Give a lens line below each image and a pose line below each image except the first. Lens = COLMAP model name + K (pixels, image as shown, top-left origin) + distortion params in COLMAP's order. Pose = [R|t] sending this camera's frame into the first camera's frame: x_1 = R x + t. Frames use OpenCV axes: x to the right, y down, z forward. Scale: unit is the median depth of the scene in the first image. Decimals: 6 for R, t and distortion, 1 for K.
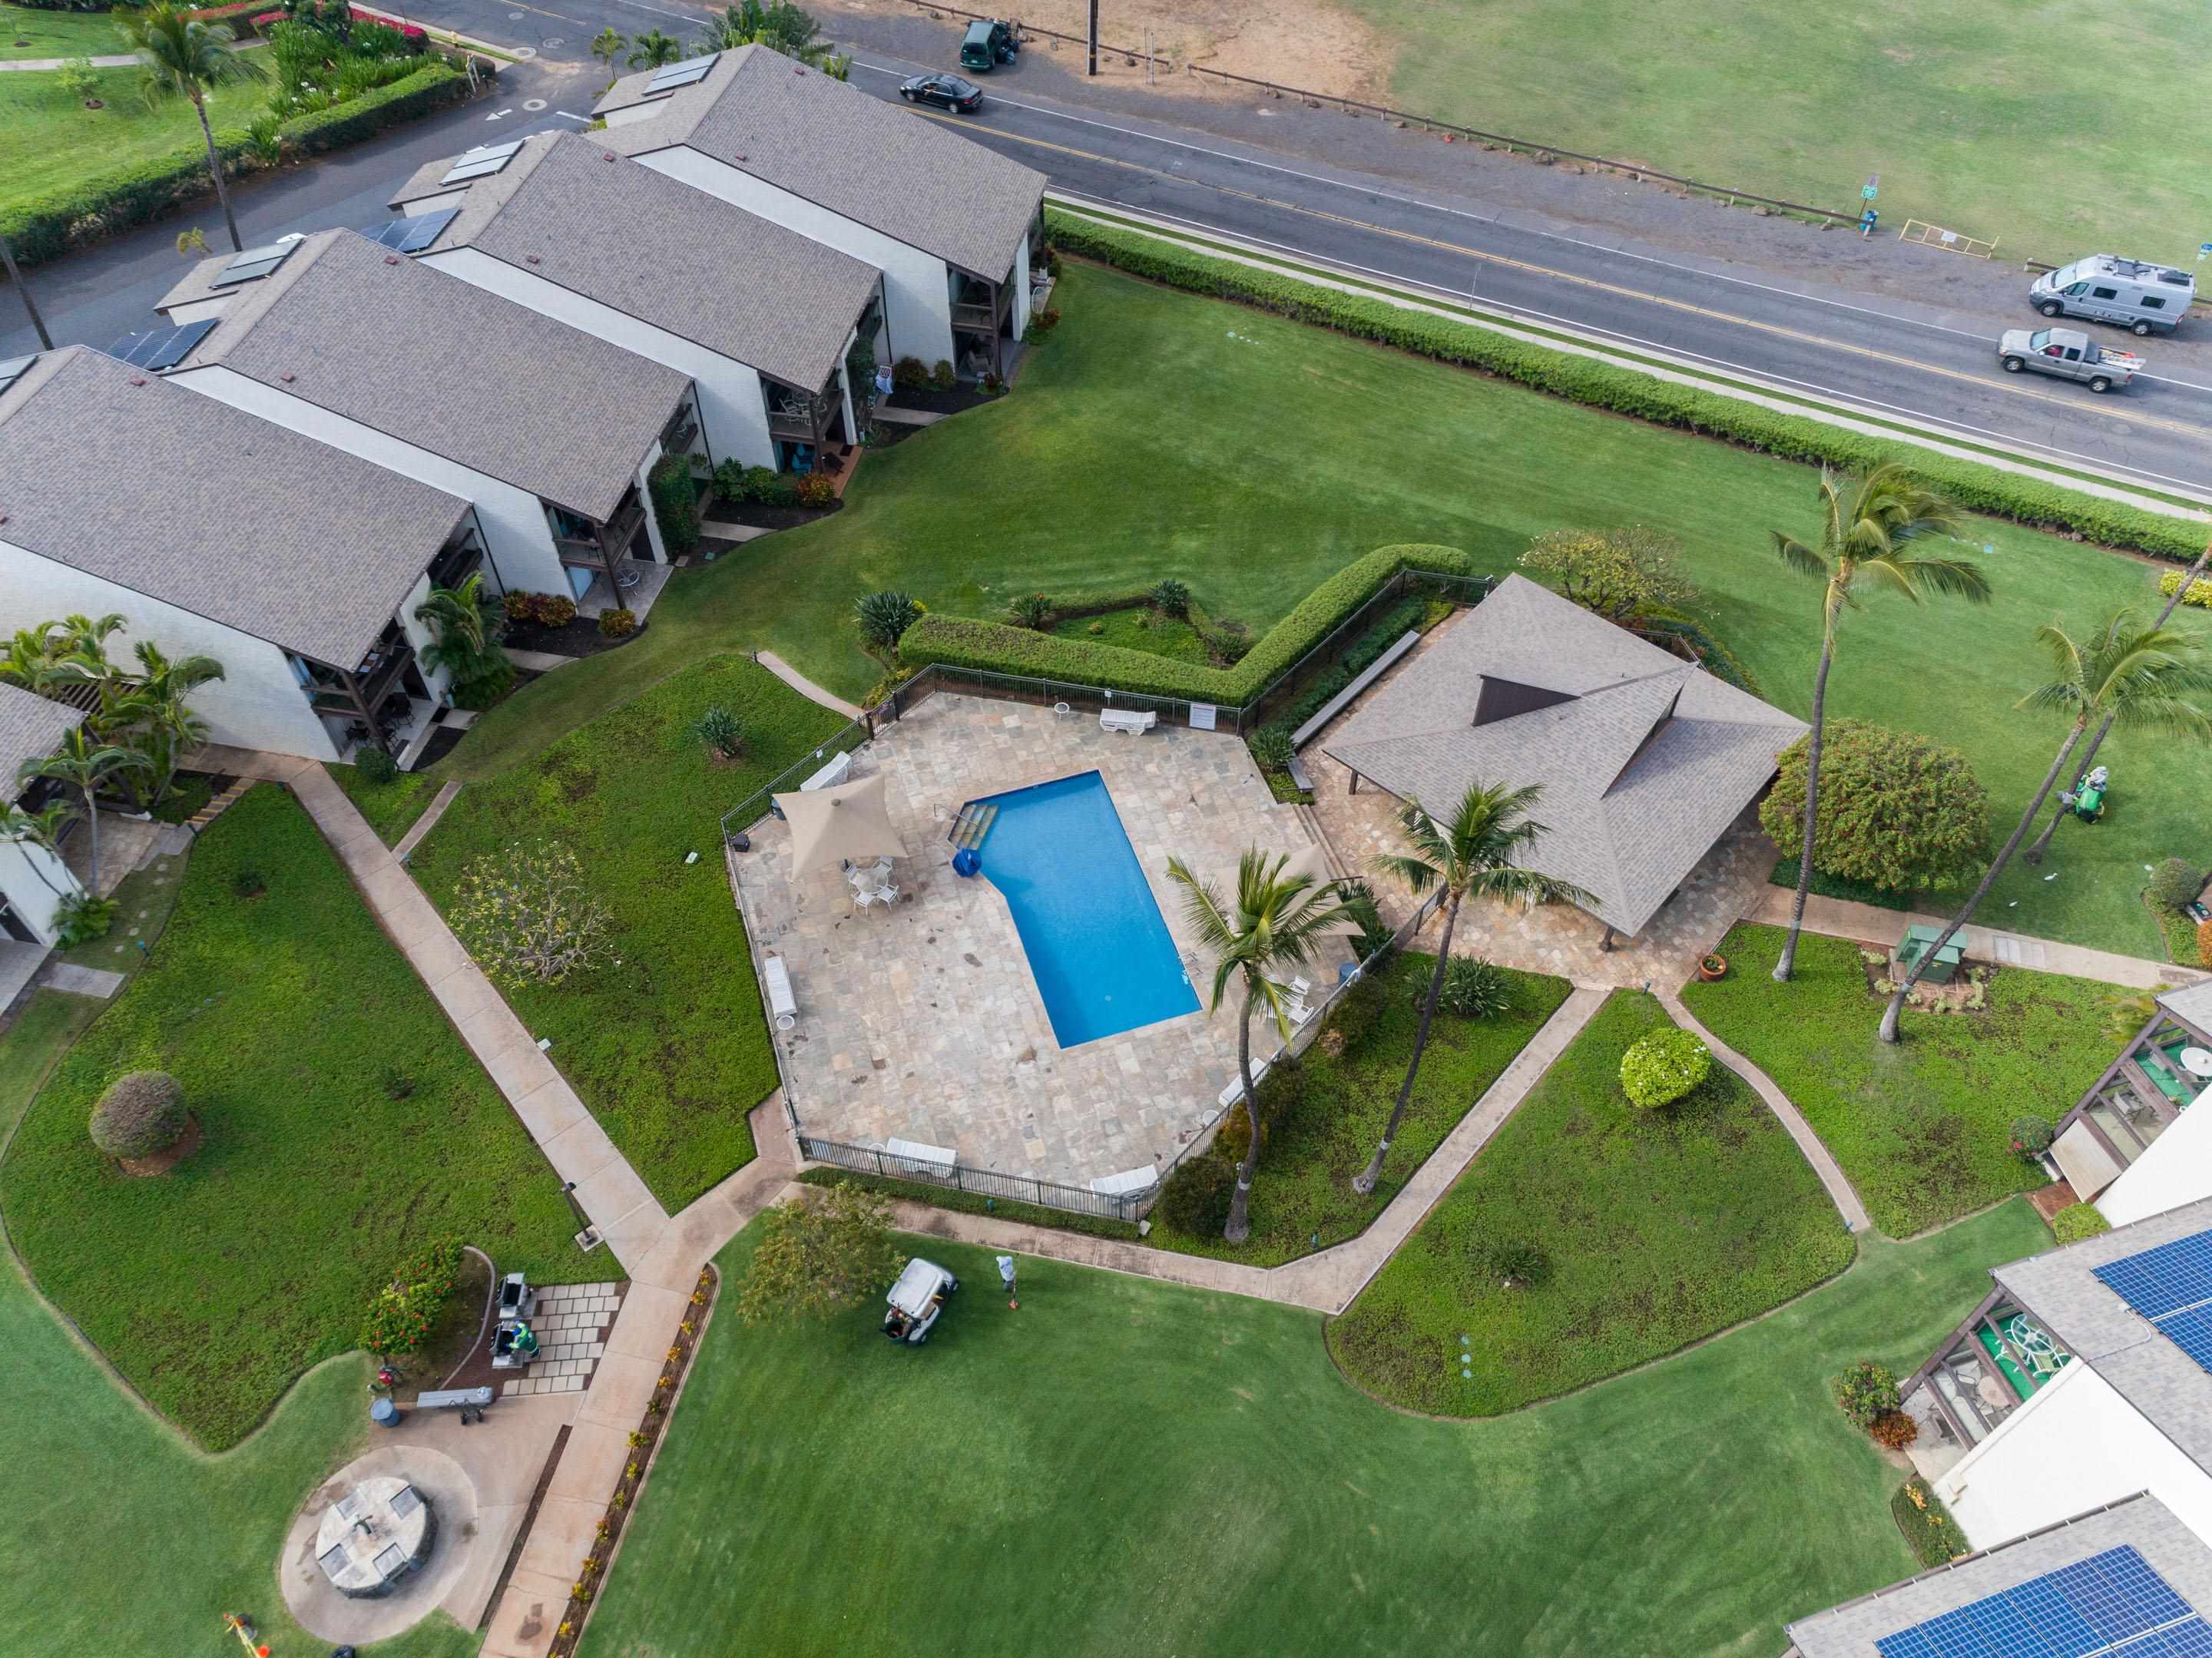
lens RADIAL K [[1644.0, 0, 1106.0], [0, 1644.0, 829.0], [0, 0, 1]] dist [0.013631, 0.008304]
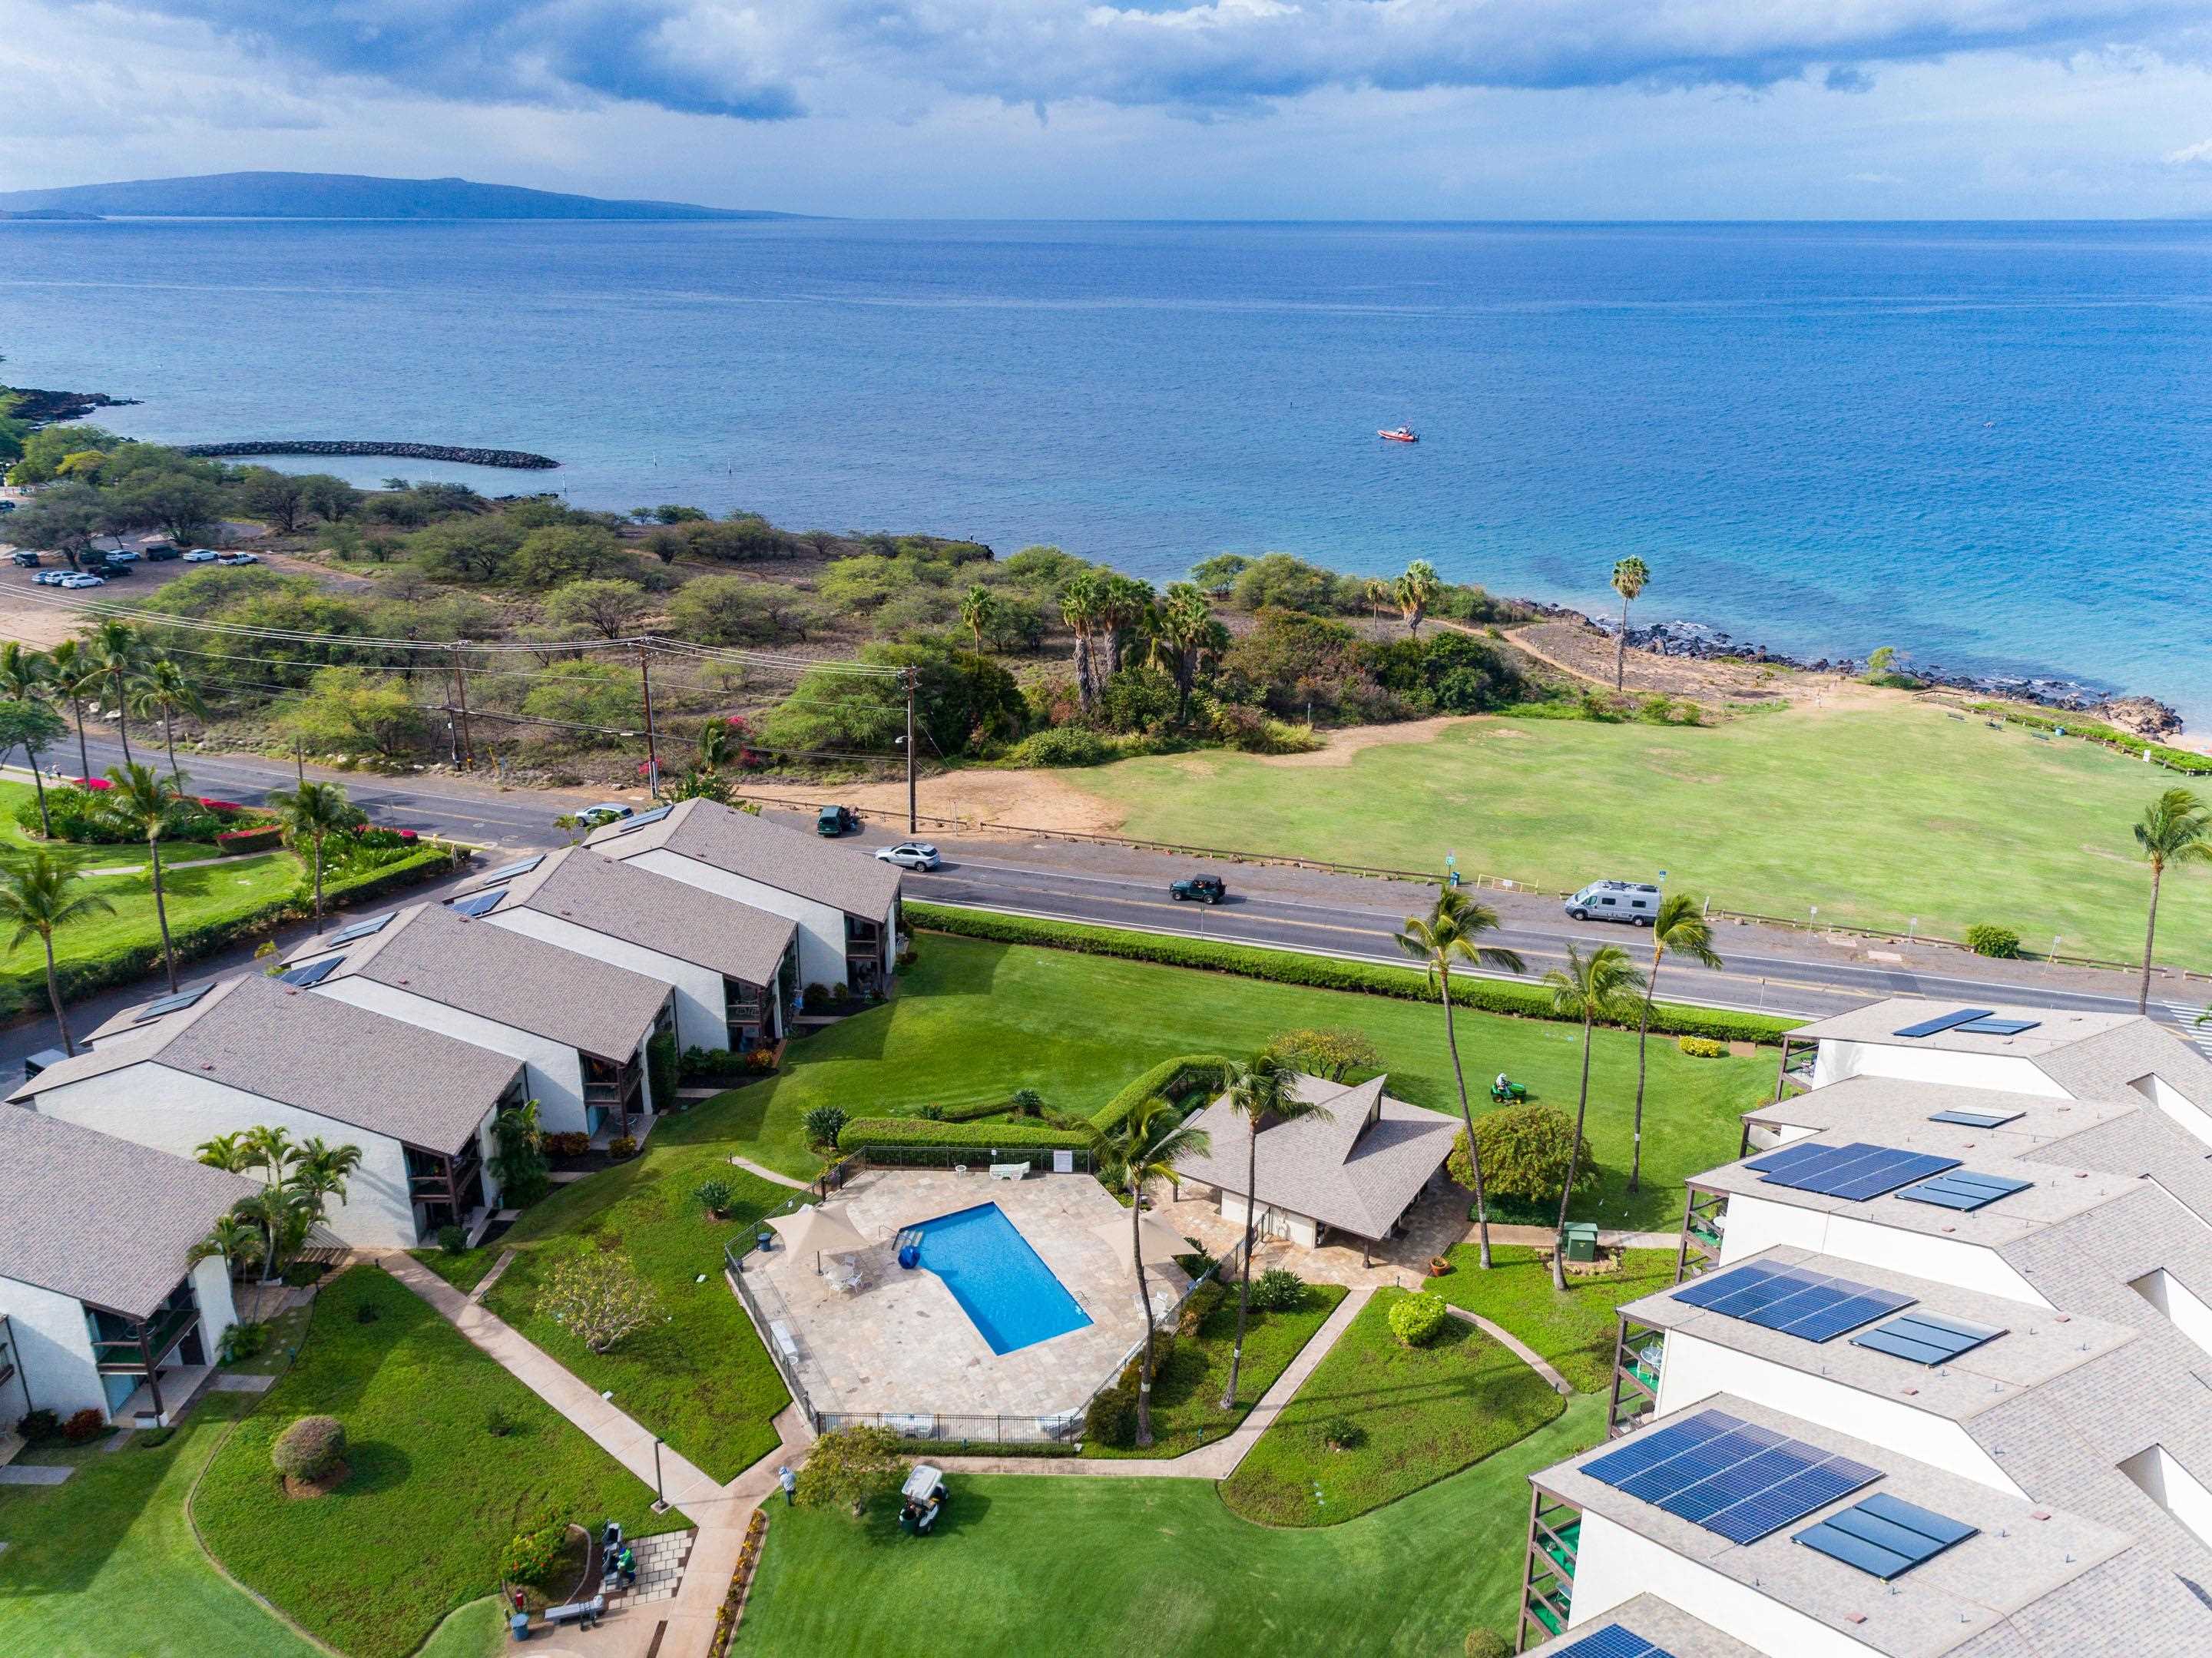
lens RADIAL K [[1644.0, 0, 1106.0], [0, 1644.0, 829.0], [0, 0, 1]] dist [0.013631, 0.008304]
pose [[0.984699, -0.055396, 0.165224, -0.135594], [0.129501, 0.867053, -0.481091, 0.409152], [-0.116607, 0.495126, 0.860960, -0.394593]]
